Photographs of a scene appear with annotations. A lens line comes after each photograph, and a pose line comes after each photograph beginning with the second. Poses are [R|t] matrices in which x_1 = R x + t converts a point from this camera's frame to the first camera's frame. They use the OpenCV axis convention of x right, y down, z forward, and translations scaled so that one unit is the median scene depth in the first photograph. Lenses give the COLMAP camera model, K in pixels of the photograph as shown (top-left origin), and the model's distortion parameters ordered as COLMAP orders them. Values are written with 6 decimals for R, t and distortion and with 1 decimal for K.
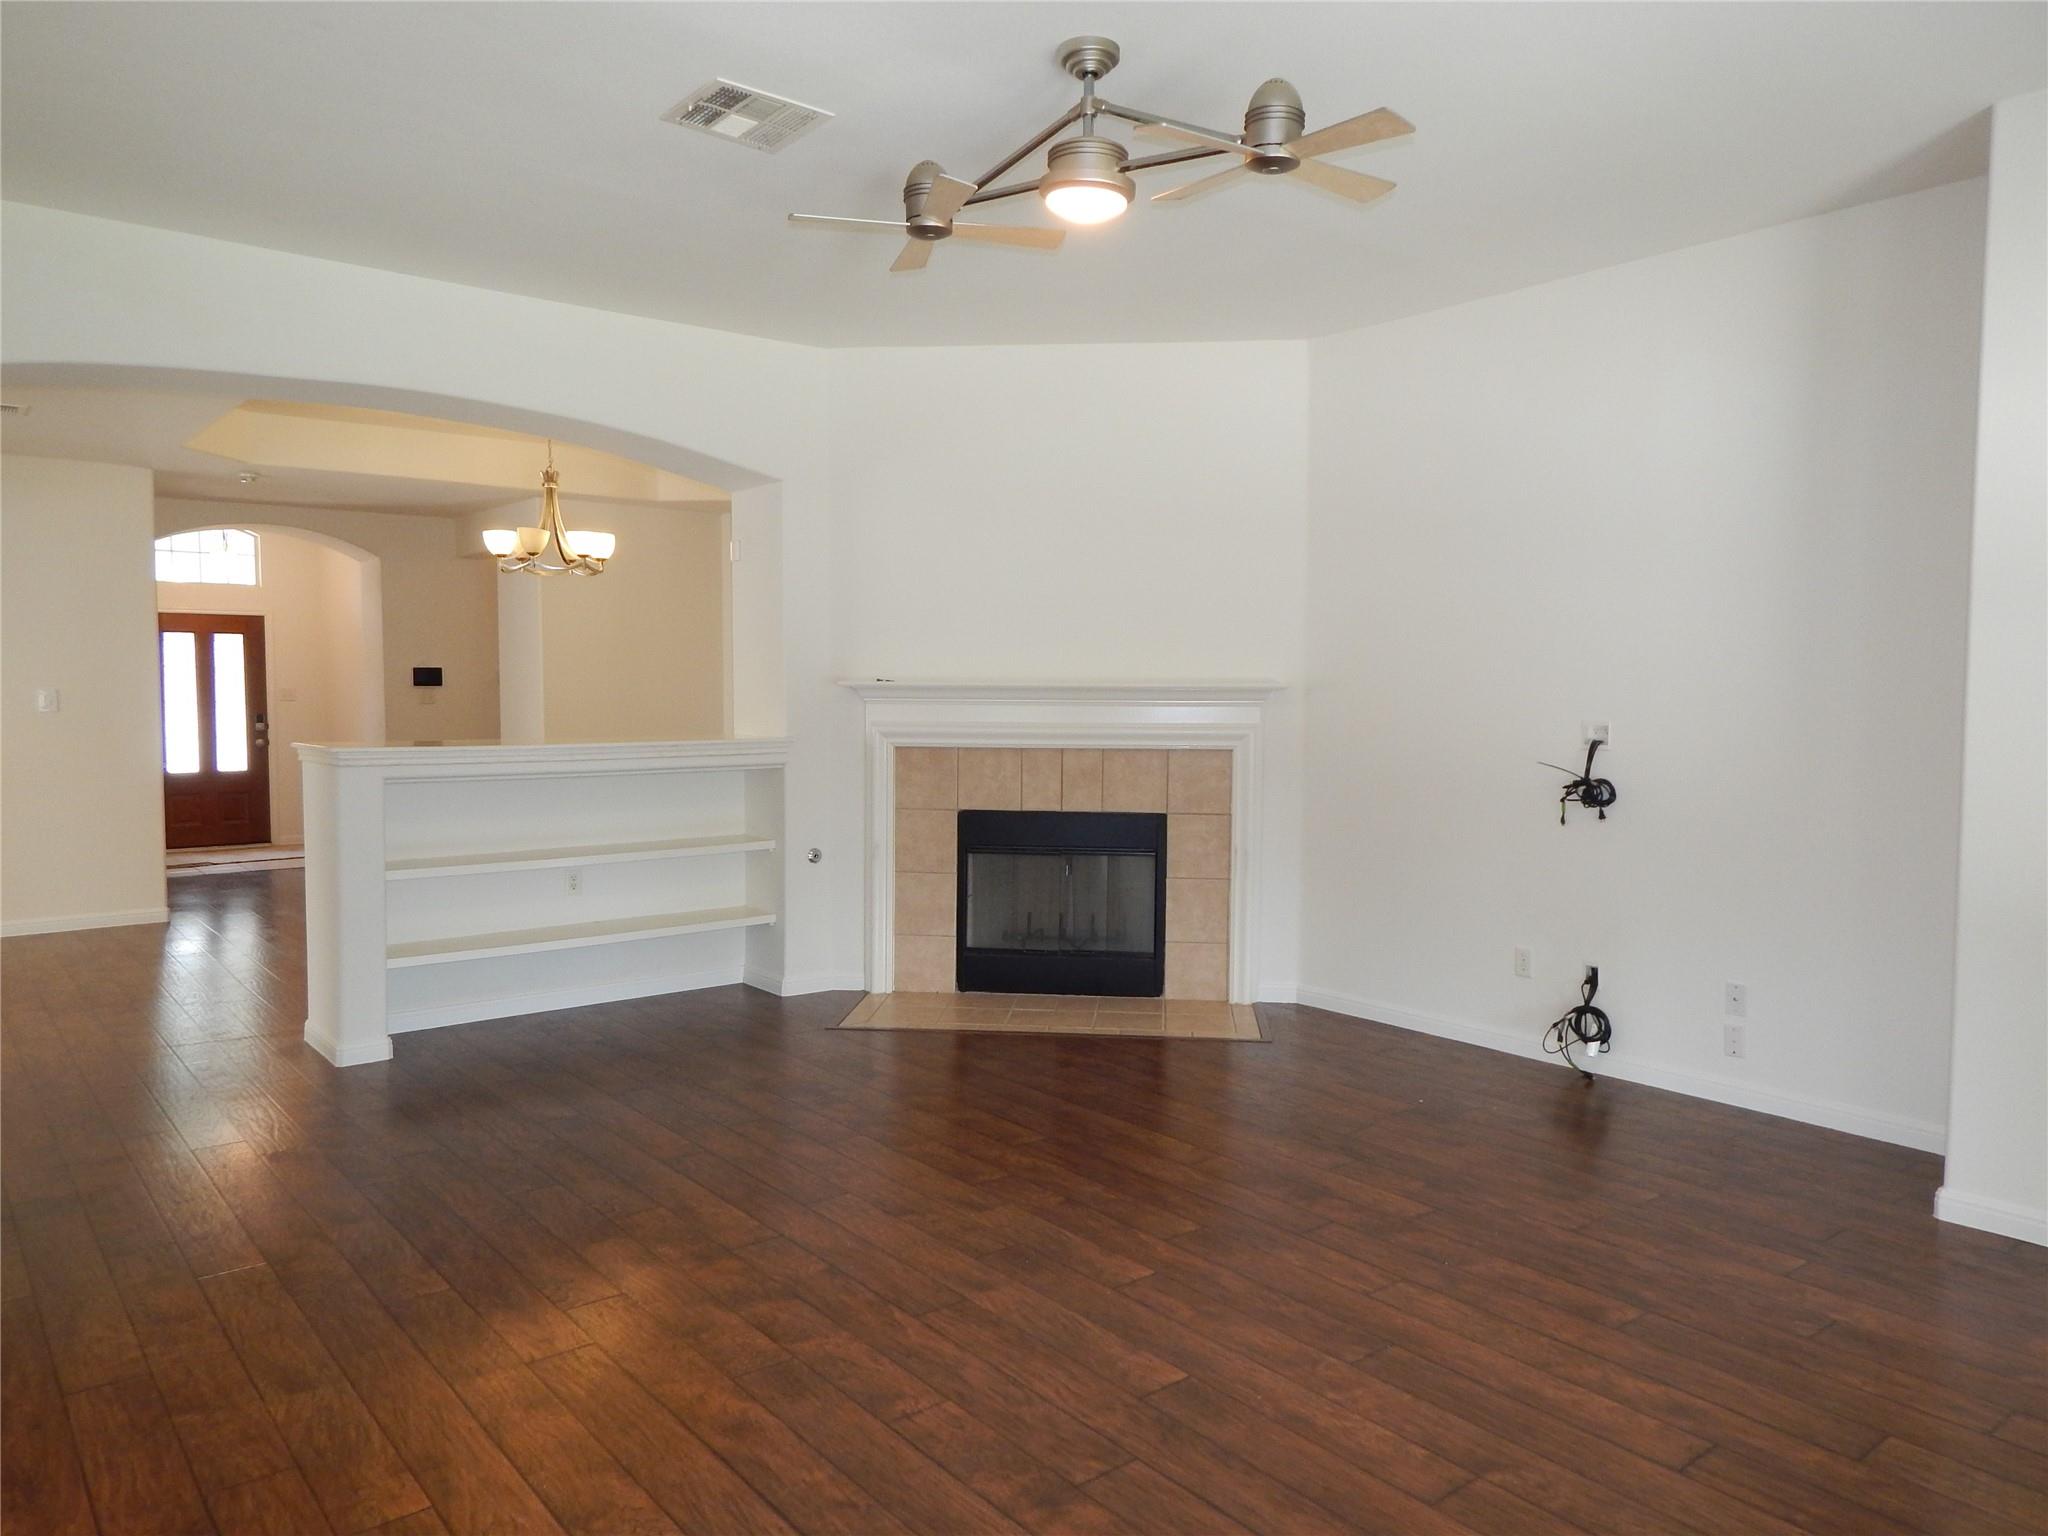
lens RADIAL K [[1431.7, 0, 1024.0], [0, 1431.7, 768.0], [0, 0, 1]] dist [0.039277, 0.002158]
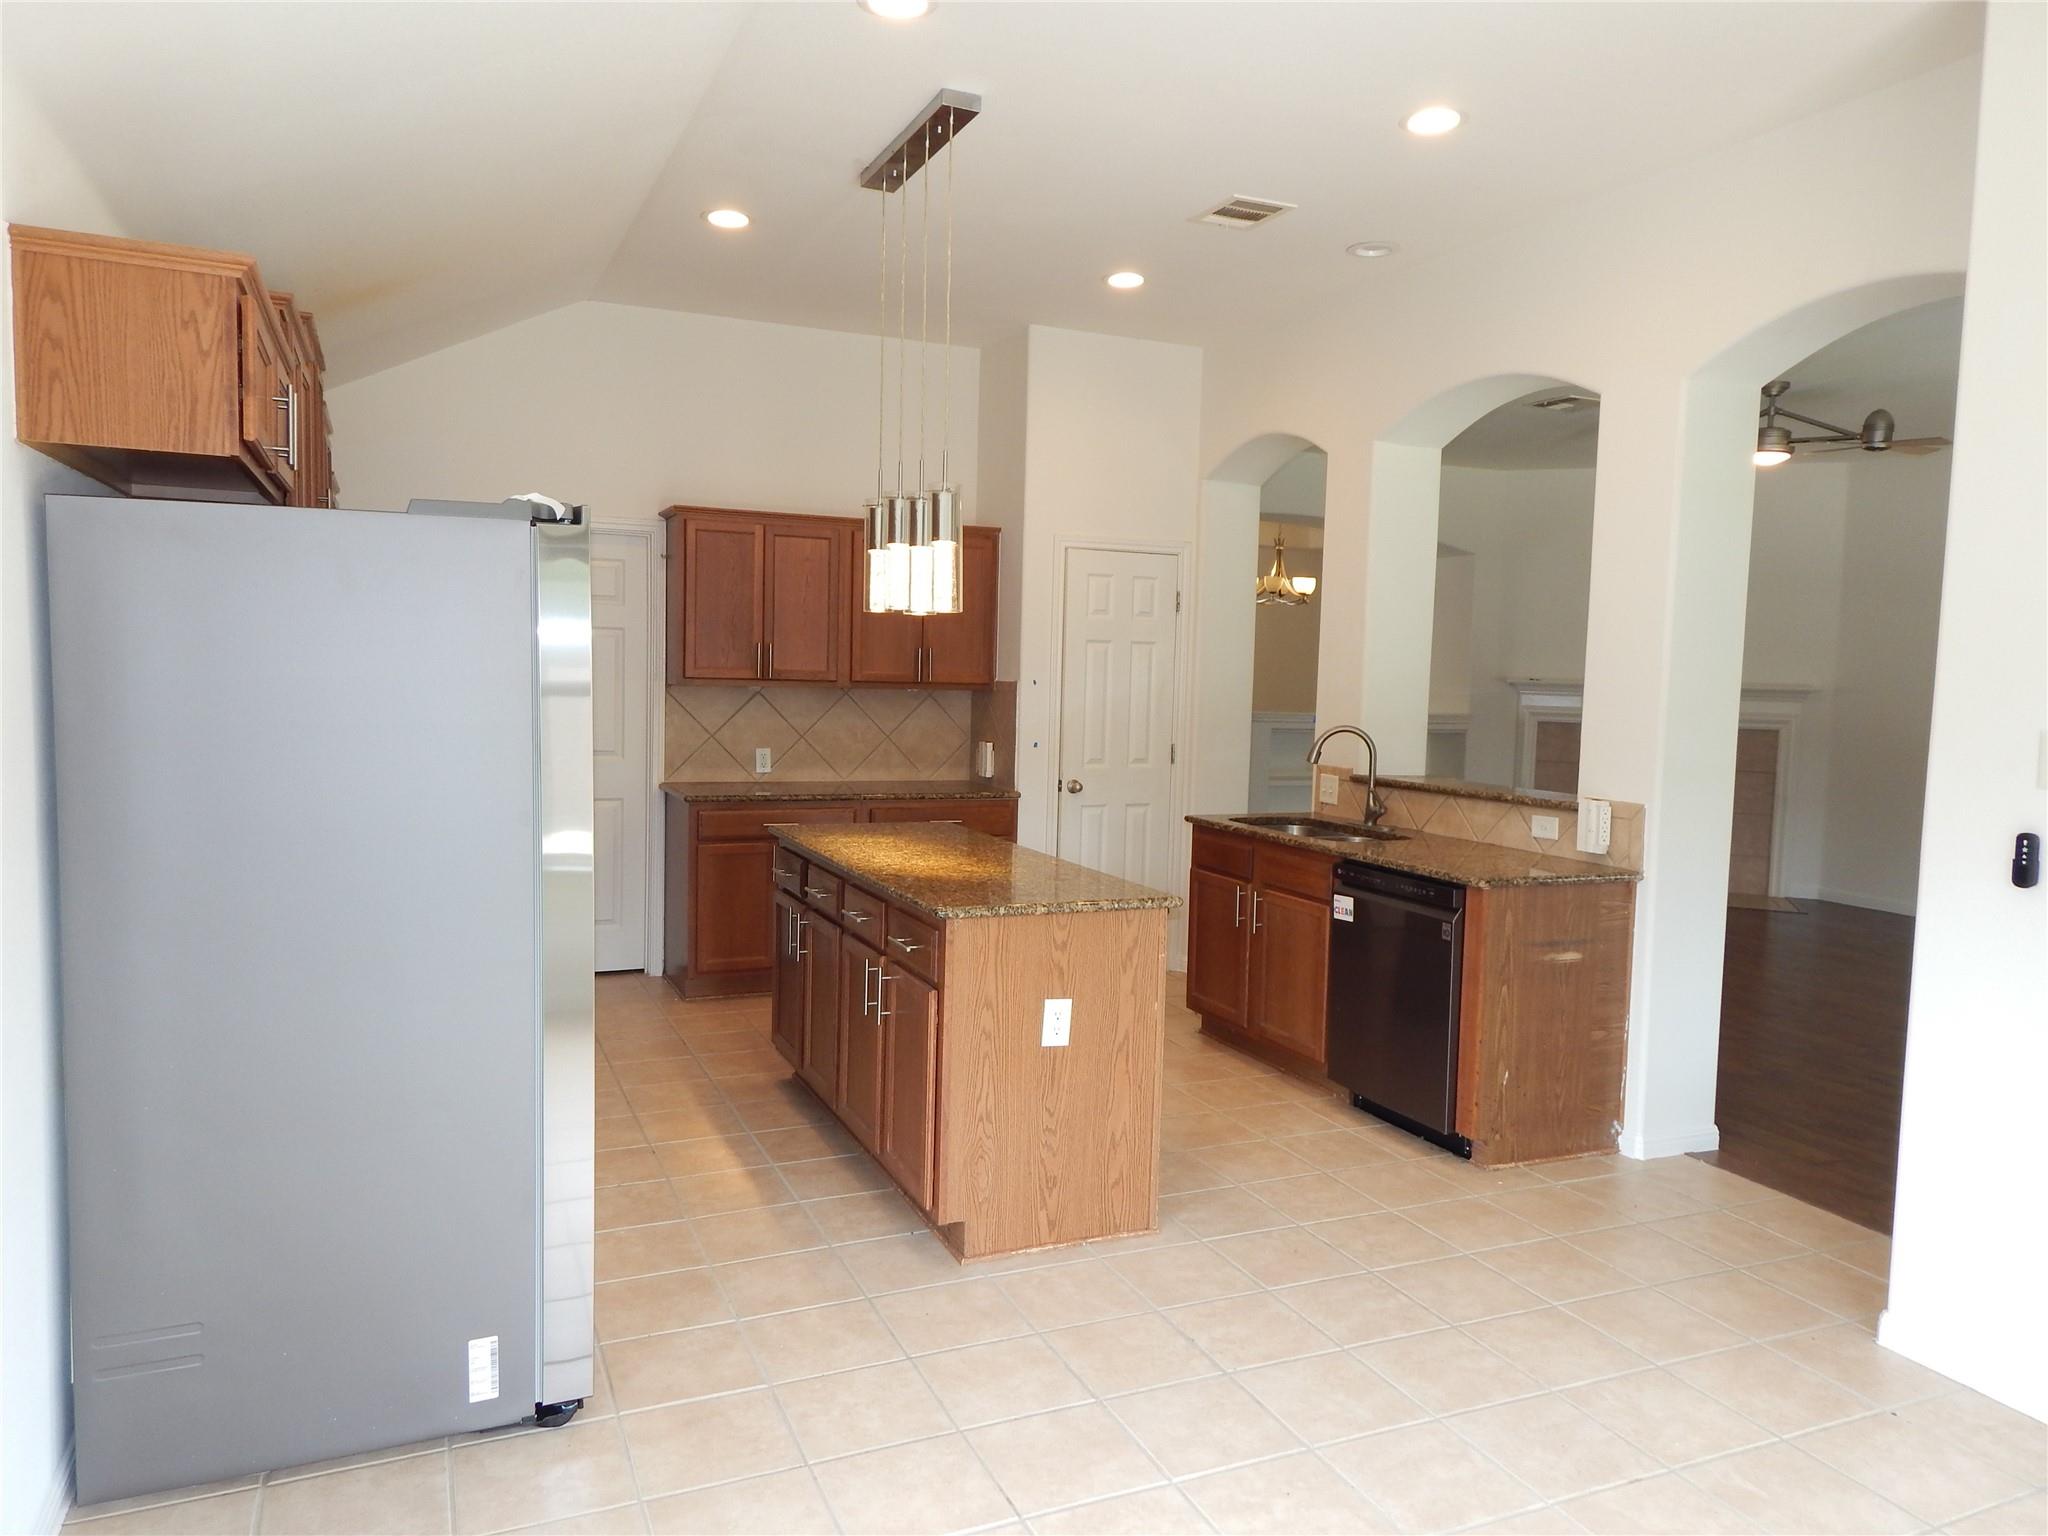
lens RADIAL K [[1431.7, 0, 1024.0], [0, 1431.7, 768.0], [0, 0, 1]] dist [0.039277, 0.002158]
pose [[0.966152, 0.040386, -0.254792, -0.236339], [-0.037886, 0.999174, 0.014716, 0.034726], [0.255176, -0.004565, 0.966884, -0.694067]]
